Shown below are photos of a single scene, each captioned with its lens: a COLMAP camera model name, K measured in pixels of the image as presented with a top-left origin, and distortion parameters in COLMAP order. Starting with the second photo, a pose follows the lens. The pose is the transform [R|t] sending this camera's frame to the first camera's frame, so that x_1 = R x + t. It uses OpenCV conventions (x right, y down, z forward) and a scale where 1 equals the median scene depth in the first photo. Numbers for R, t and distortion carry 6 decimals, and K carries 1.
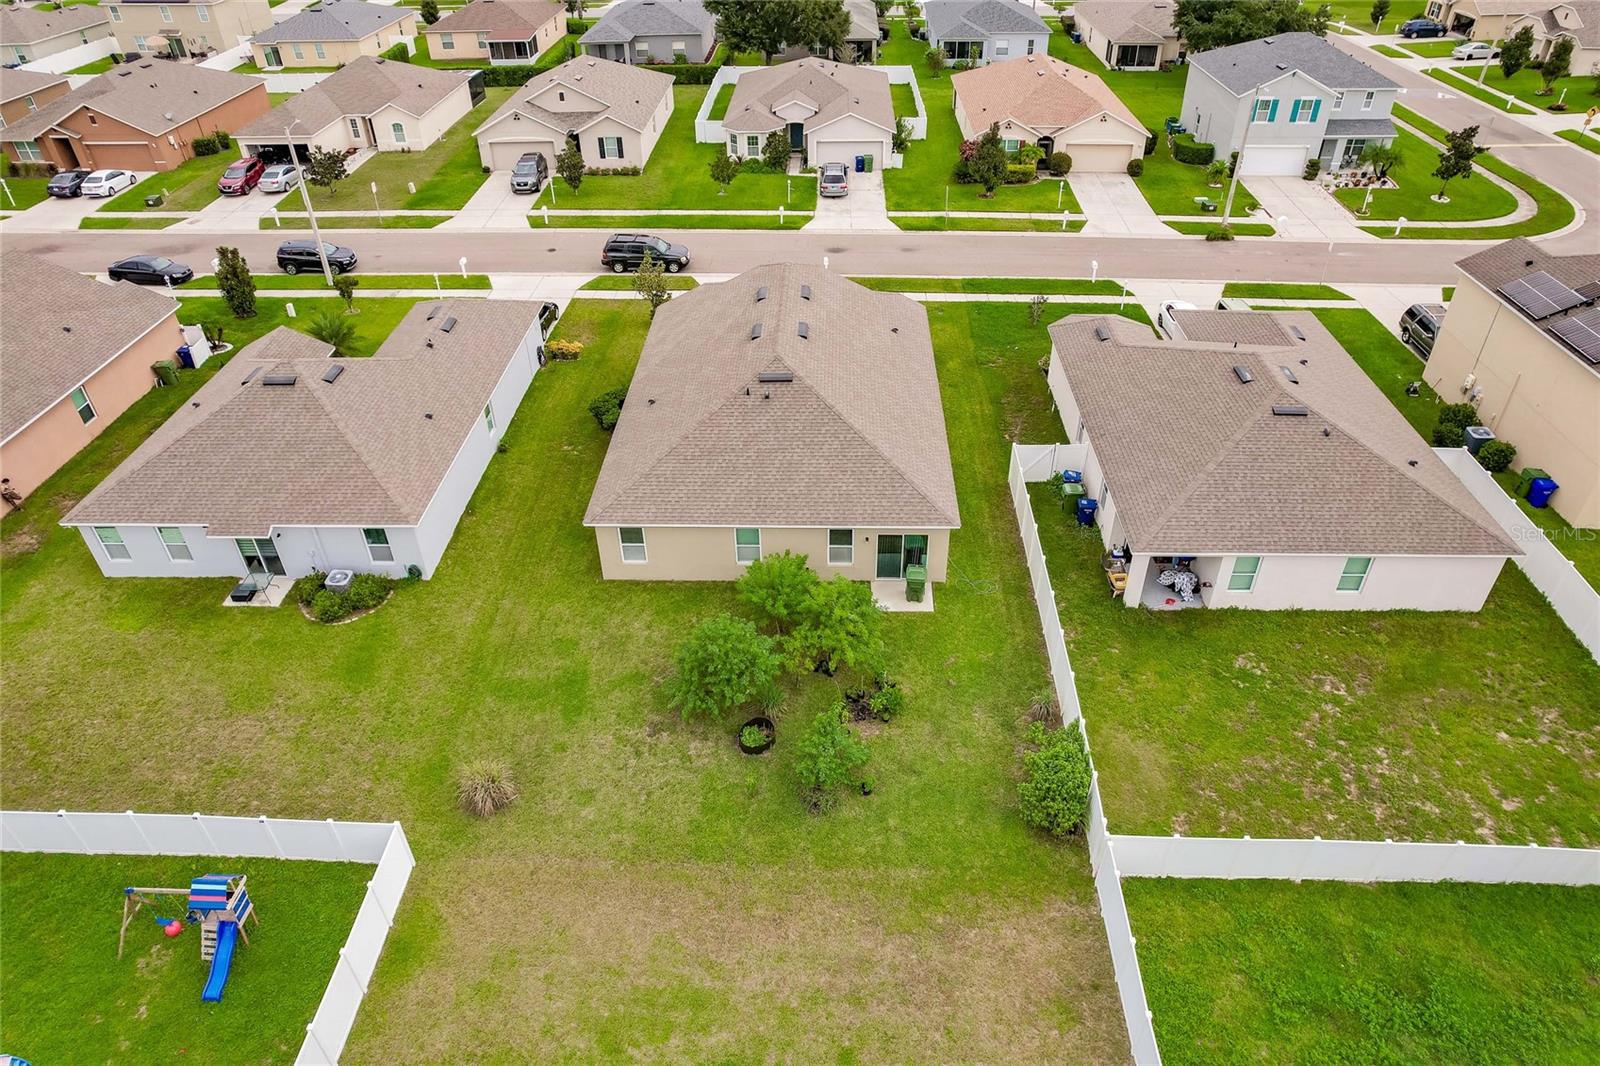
lens RADIAL K [[1030.3, 0, 800.7], [0, 1030.3, 528.4], [0, 0, 1]] dist [-0.086055, 0.079082]
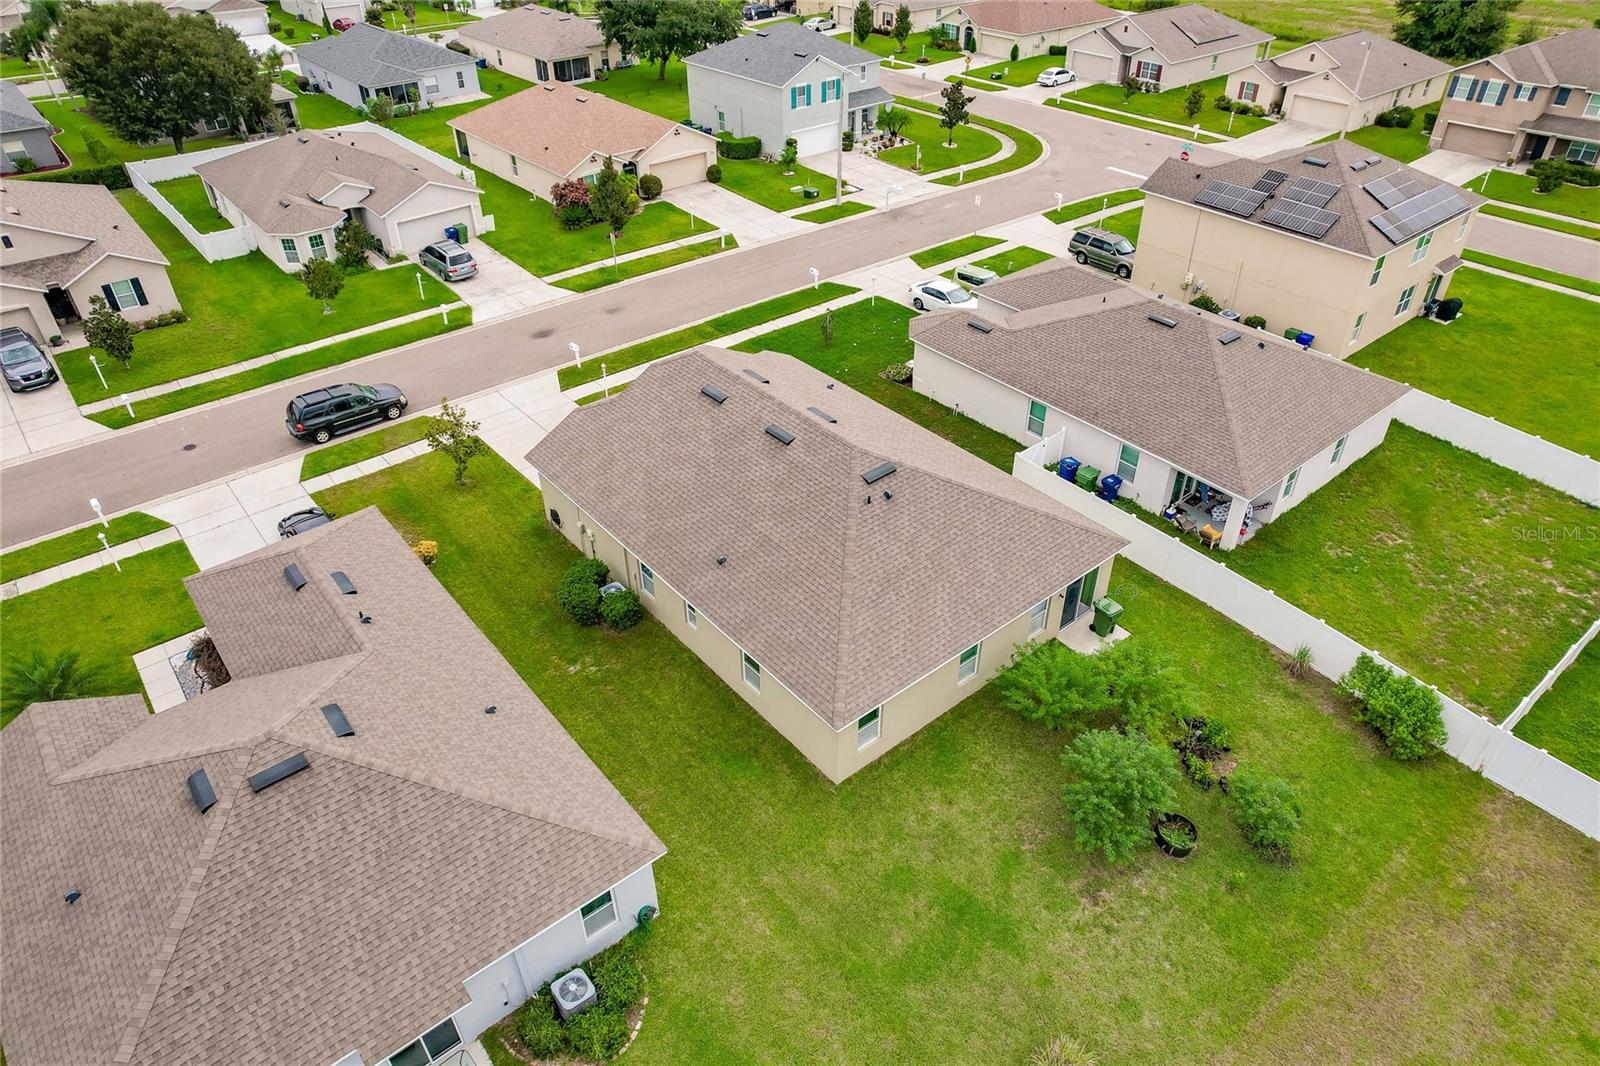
lens RADIAL K [[1025.2, 0, 800.0], [0, 1025.2, 533.0], [0, 0, 1]] dist [-0.083326, 0.076718]
pose [[0.750680, -0.385198, 0.536752, -0.336249], [0.388978, 0.914389, 0.112200, -0.136007], [-0.534019, 0.124559, 0.836247, 0.200961]]
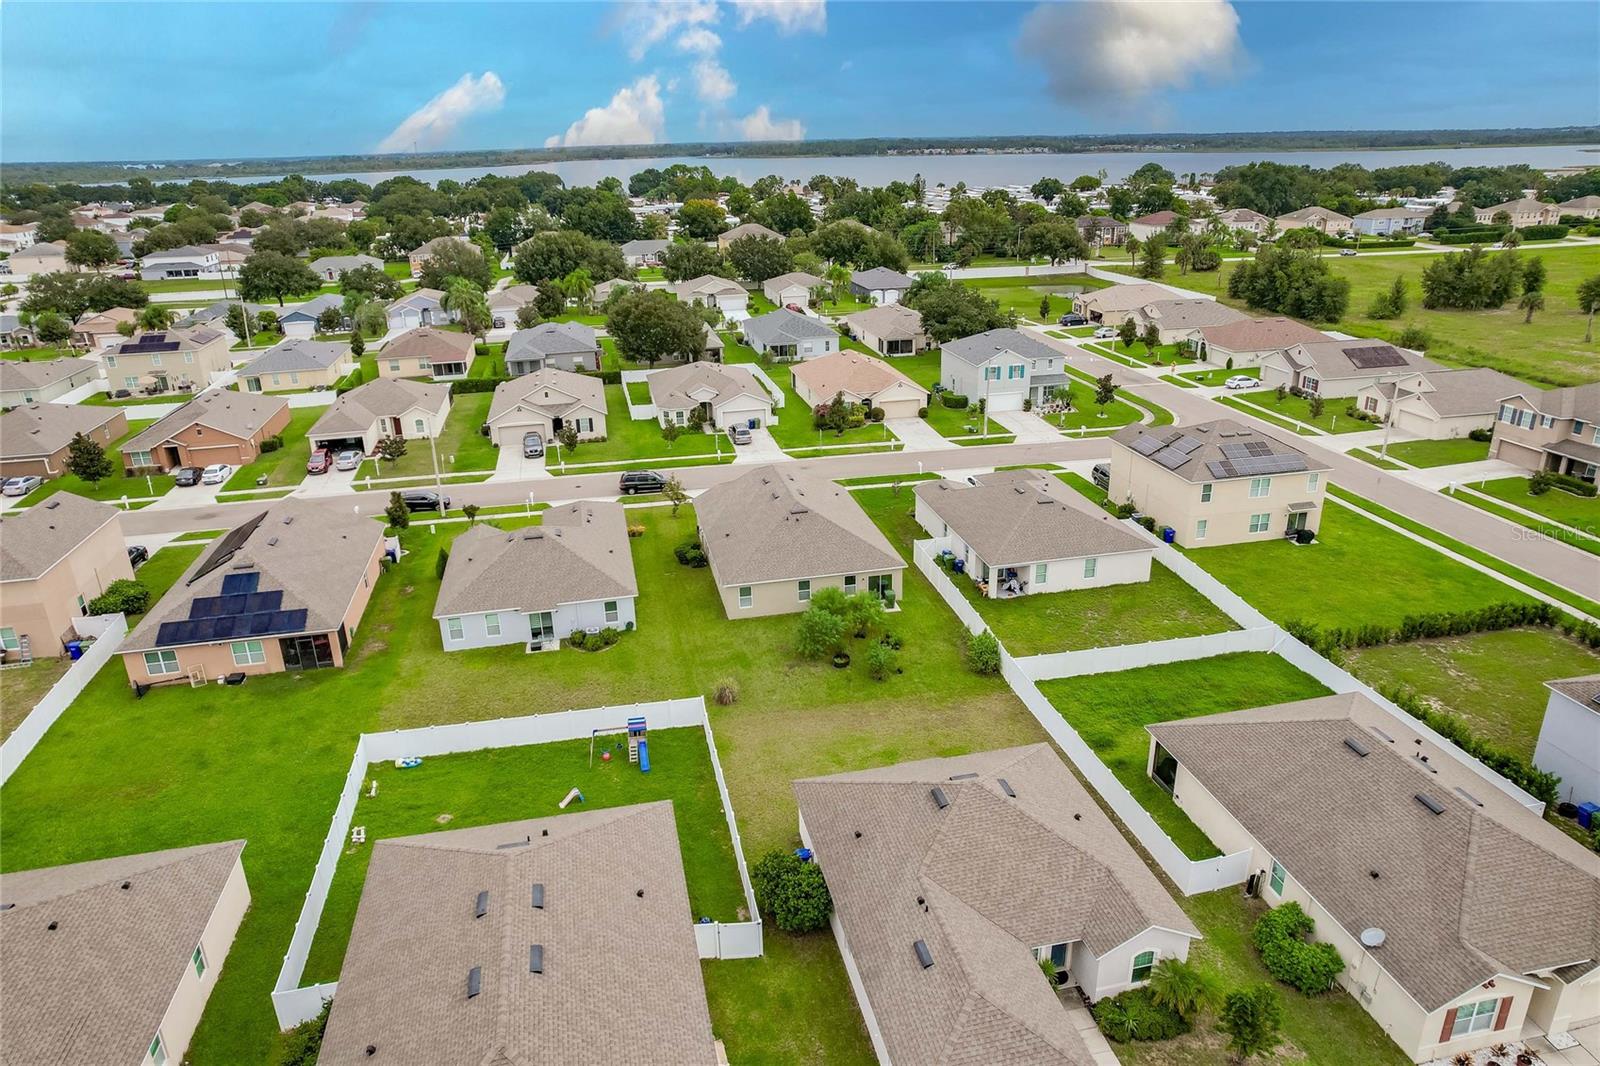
lens RADIAL K [[1026.0, 0, 800.0], [0, 1026.0, 533.0], [0, 0, 1]] dist [-0.074026, 0.062104]
pose [[0.969523, -0.093908, 0.226287, -0.285895], [0.150115, 0.957639, -0.245749, 0.227333], [-0.193624, 0.272228, 0.942551, -0.505109]]
